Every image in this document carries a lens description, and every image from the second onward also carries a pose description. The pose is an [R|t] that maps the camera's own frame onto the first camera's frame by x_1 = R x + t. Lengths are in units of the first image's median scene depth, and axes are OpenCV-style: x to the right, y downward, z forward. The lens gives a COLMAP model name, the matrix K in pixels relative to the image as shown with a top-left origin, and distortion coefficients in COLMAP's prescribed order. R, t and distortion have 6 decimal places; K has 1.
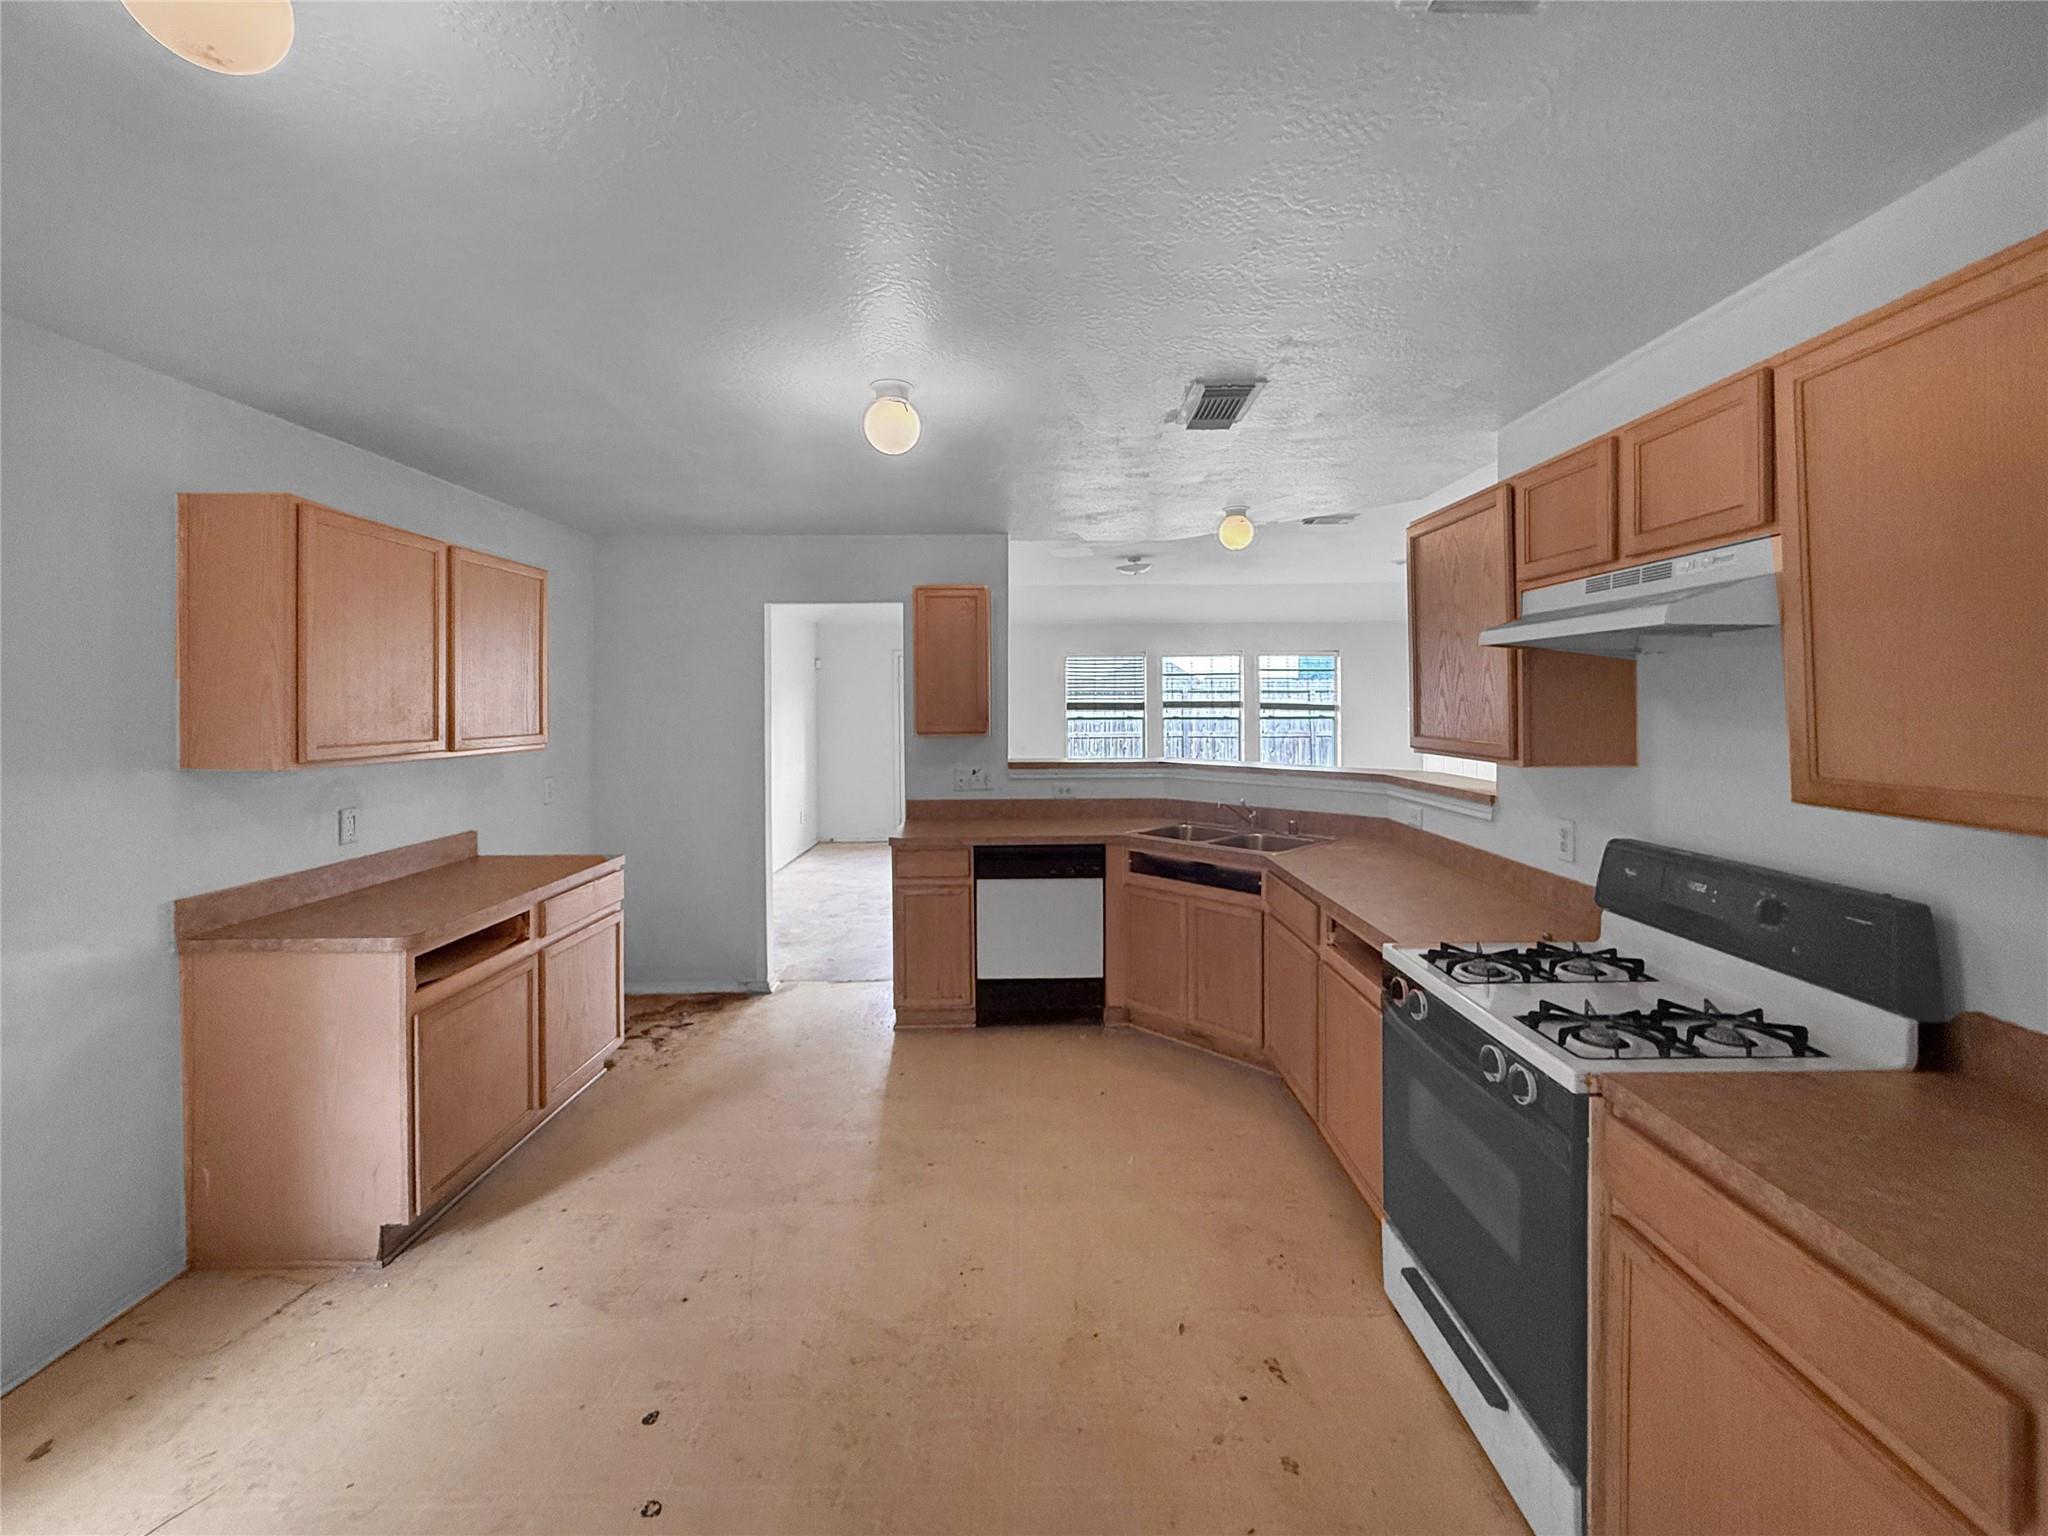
lens RADIAL K [[835.7, 0, 1030.8], [0, 835.7, 701.0], [0, 0, 1]] dist [0.000823, -0.000349]
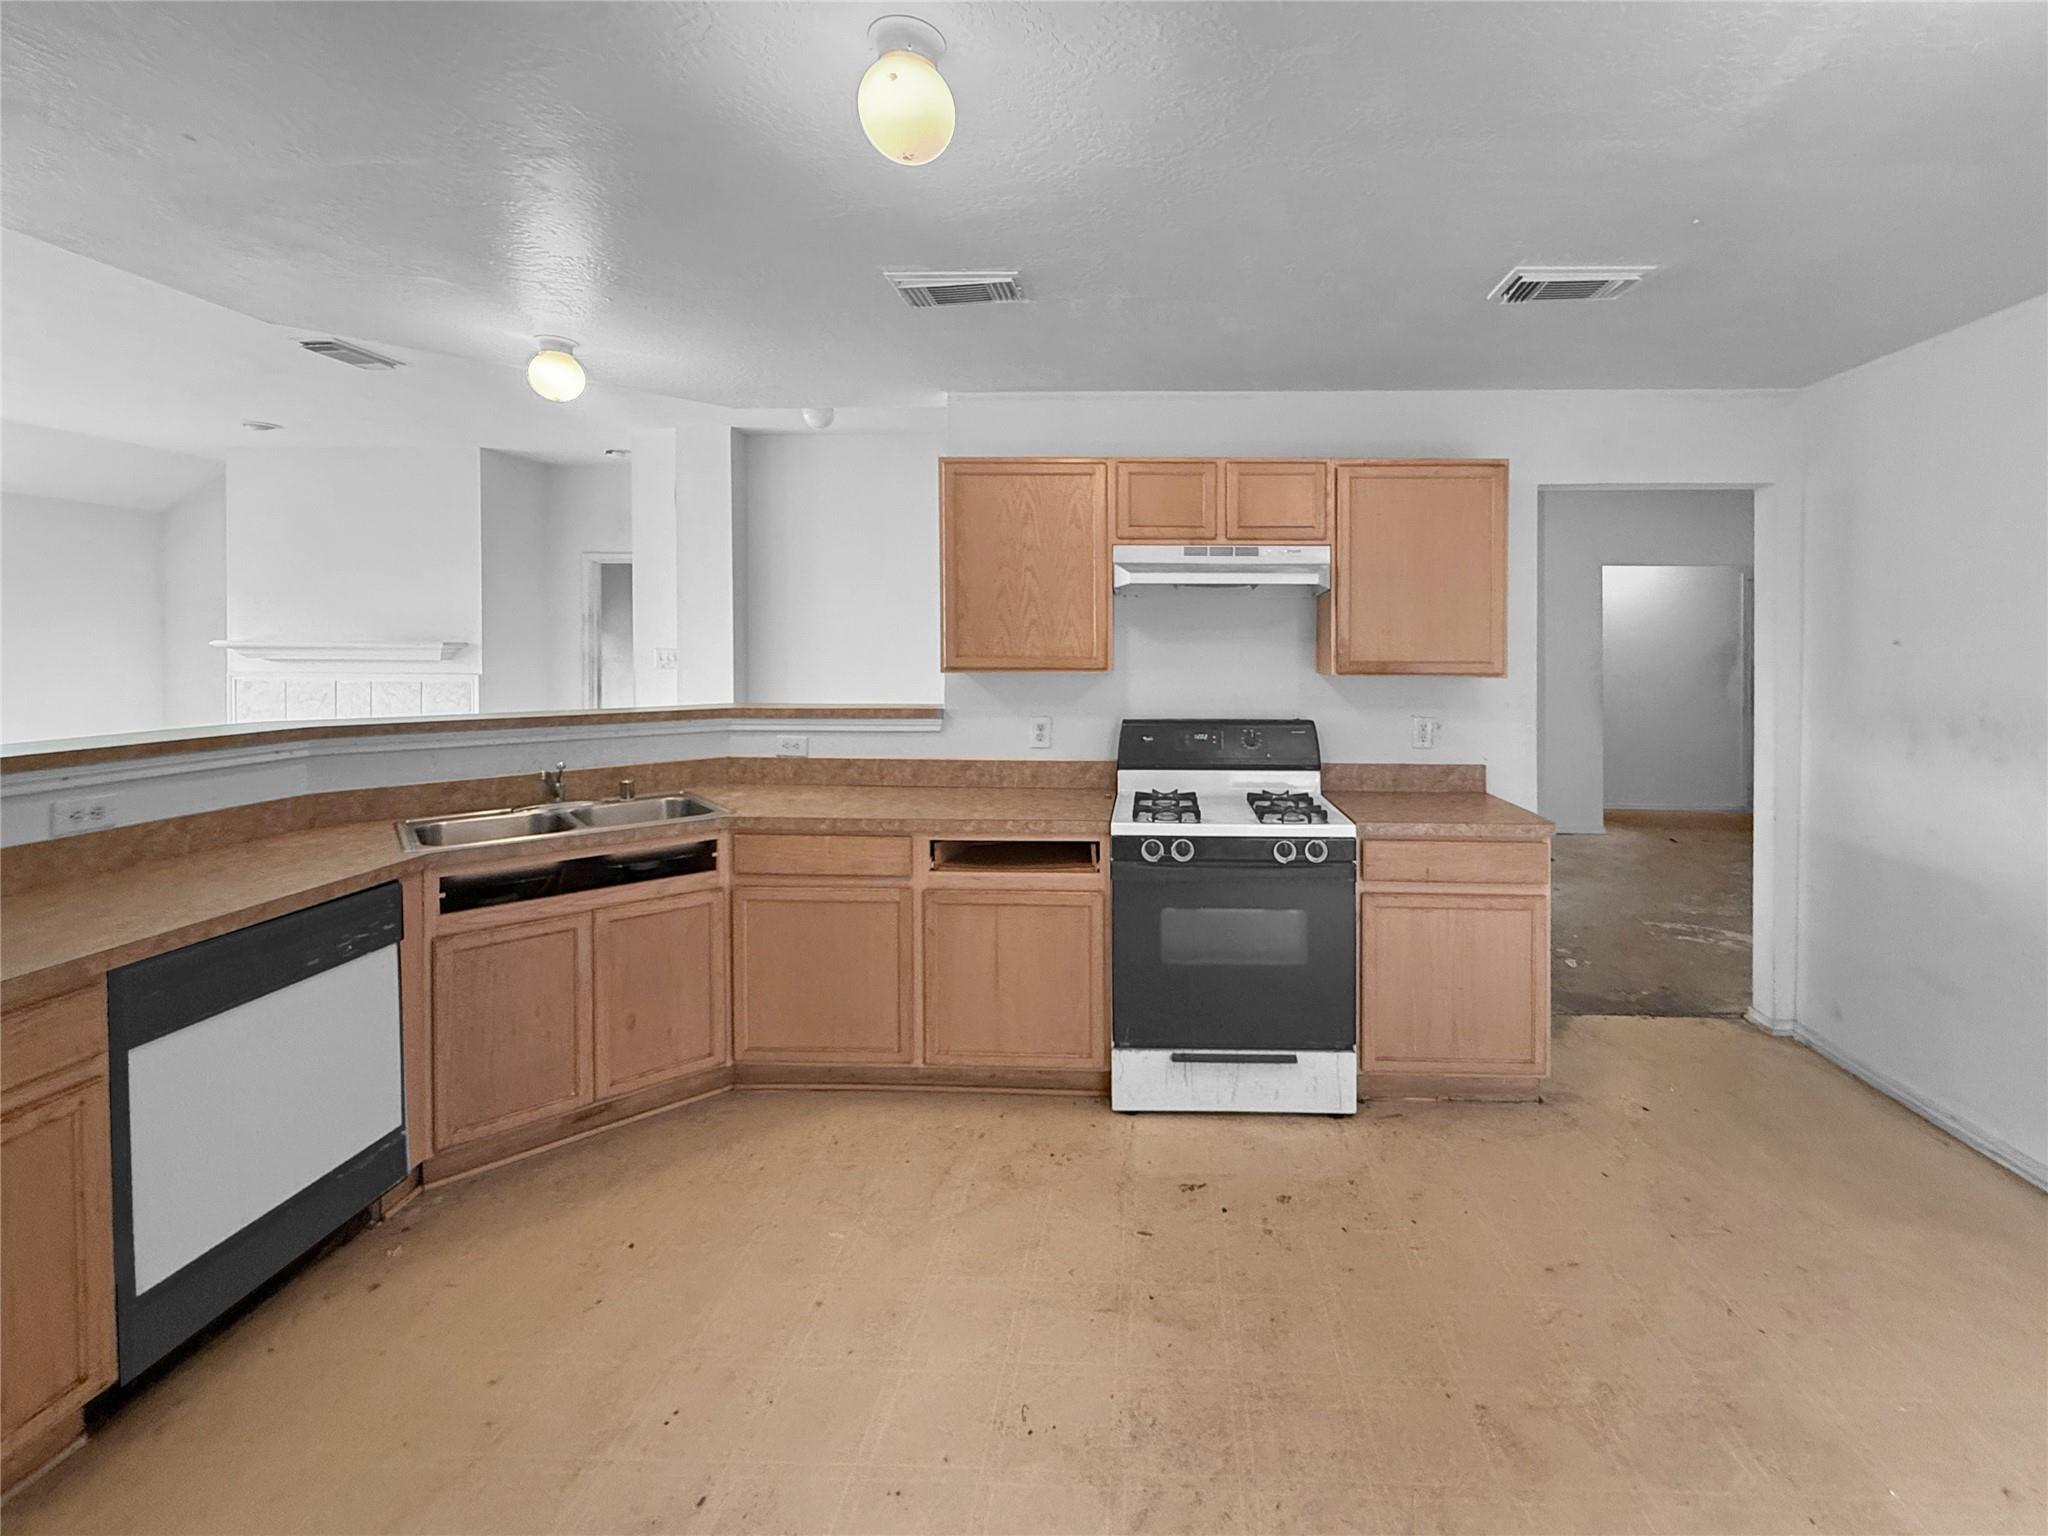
lens RADIAL K [[864.1, 0, 1132.9], [0, 864.1, 647.6], [0, 0, 1]] dist [0.000867, 0.000107]
pose [[0.039422, -0.000382, 0.999223, -0.589558], [-0.005390, 0.999985, 0.000595, 0.025525], [-0.999208, -0.005409, 0.039419, 0.659835]]
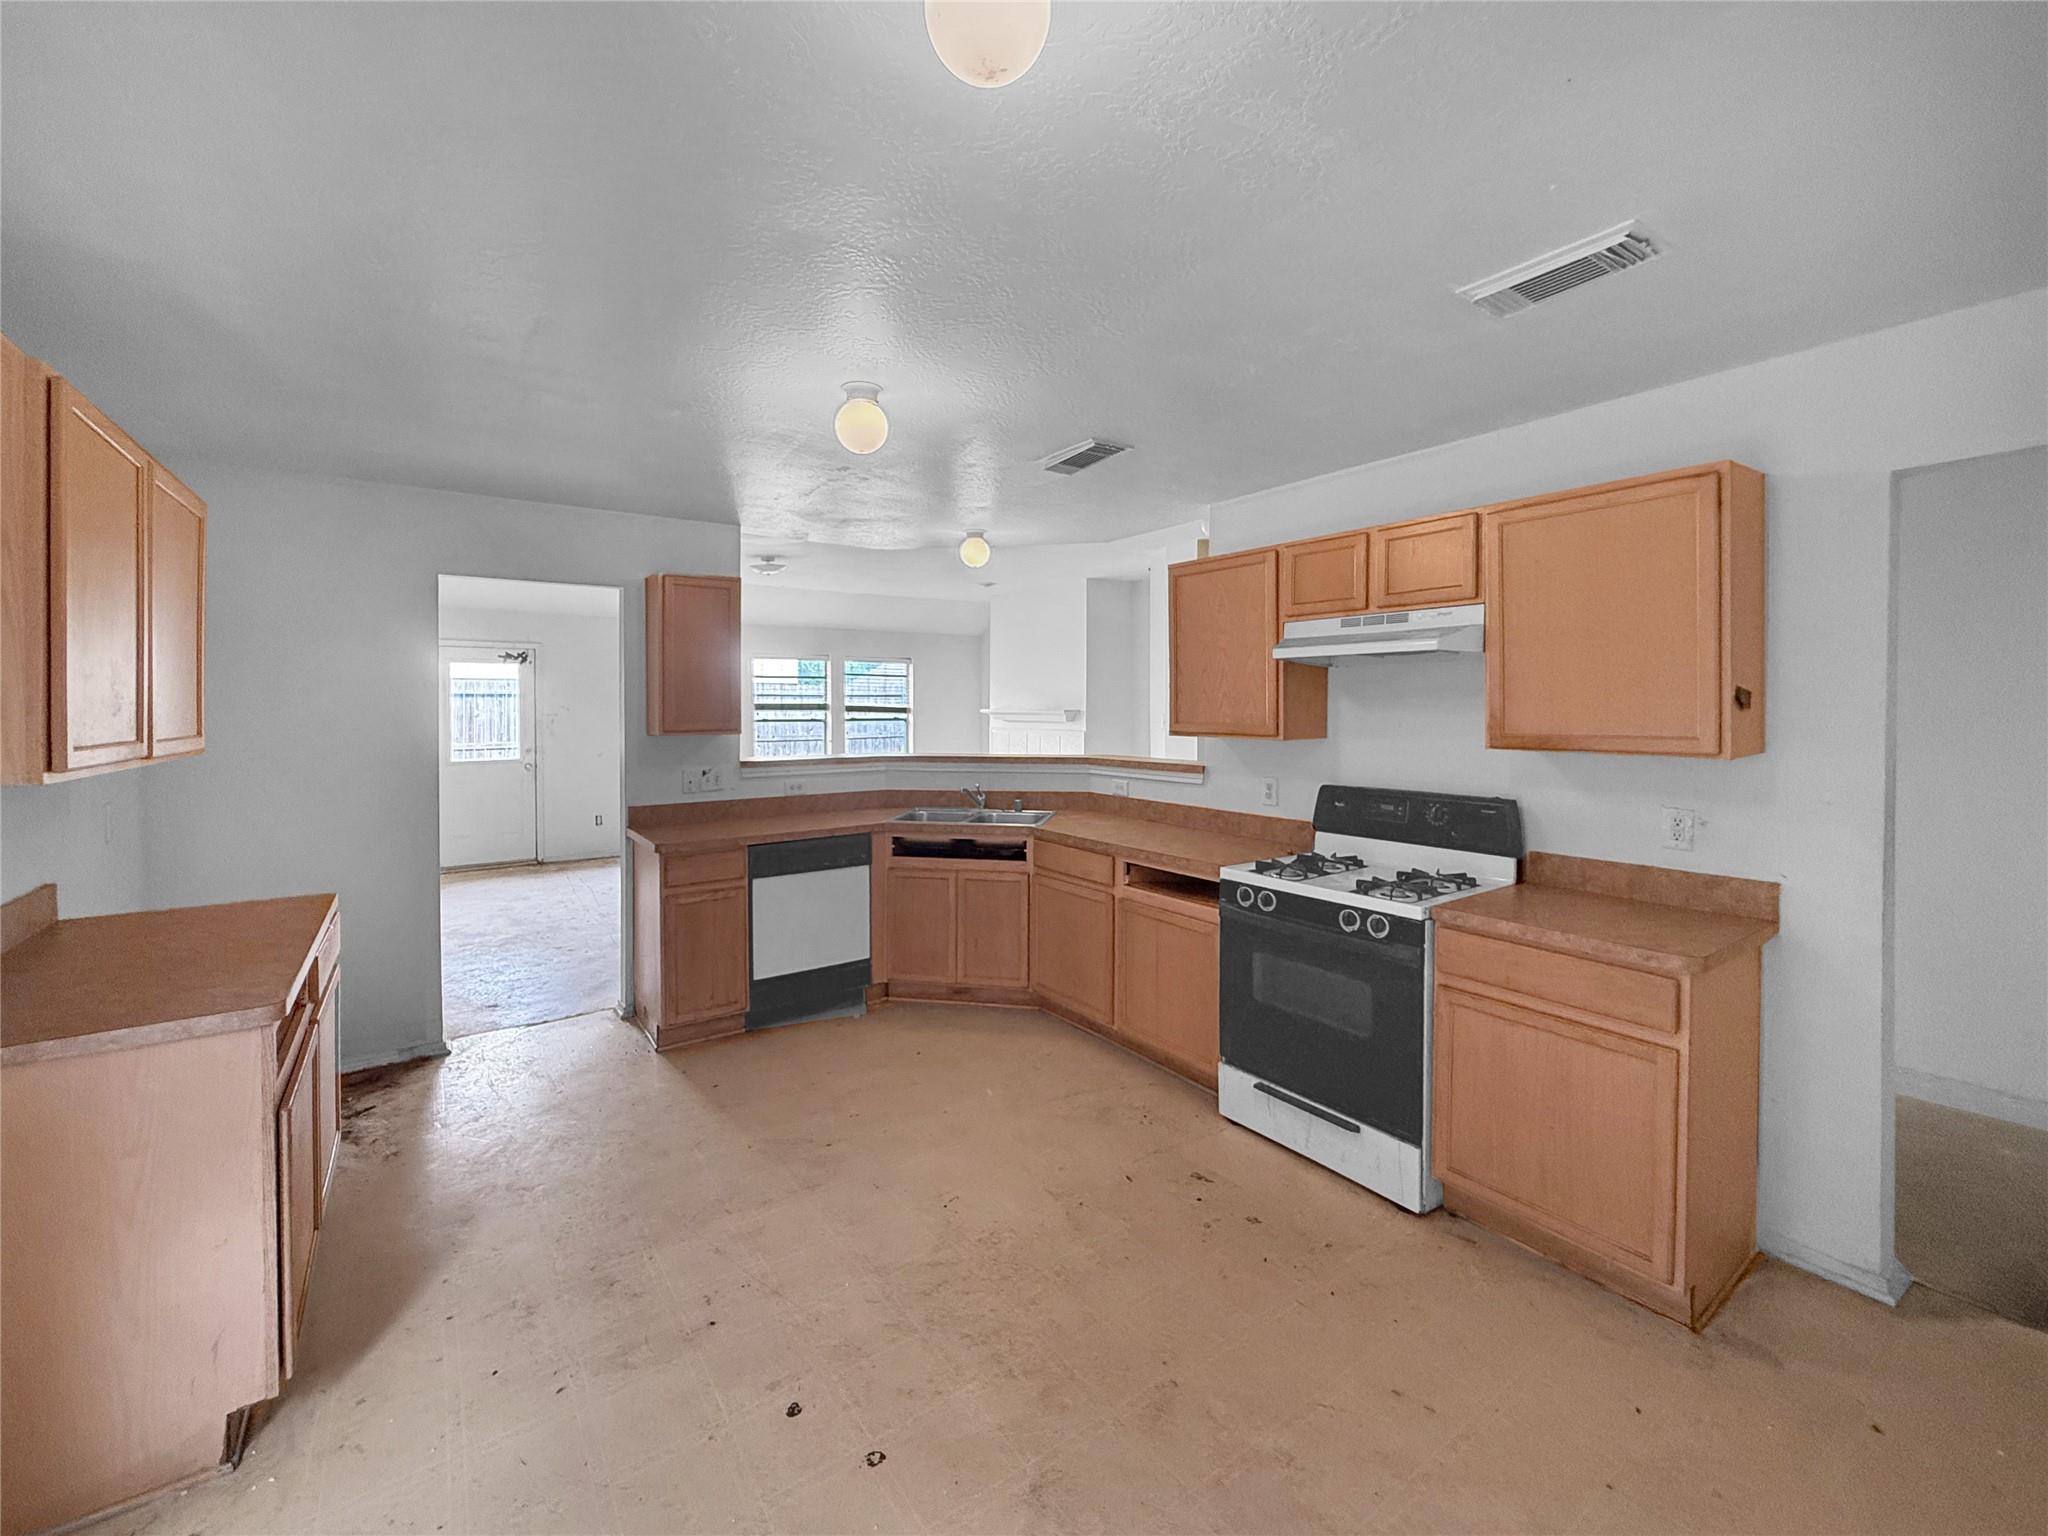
lens RADIAL K [[836.7, 0, 1015.4], [0, 836.7, 715.1], [0, 0, 1]] dist [0.001541, 0.000090]
pose [[0.825301, -0.002813, 0.564686, -0.471249], [-0.002413, 0.999961, 0.008508, 0.015897], [-0.564688, -0.008385, 0.825262, 0.024570]]
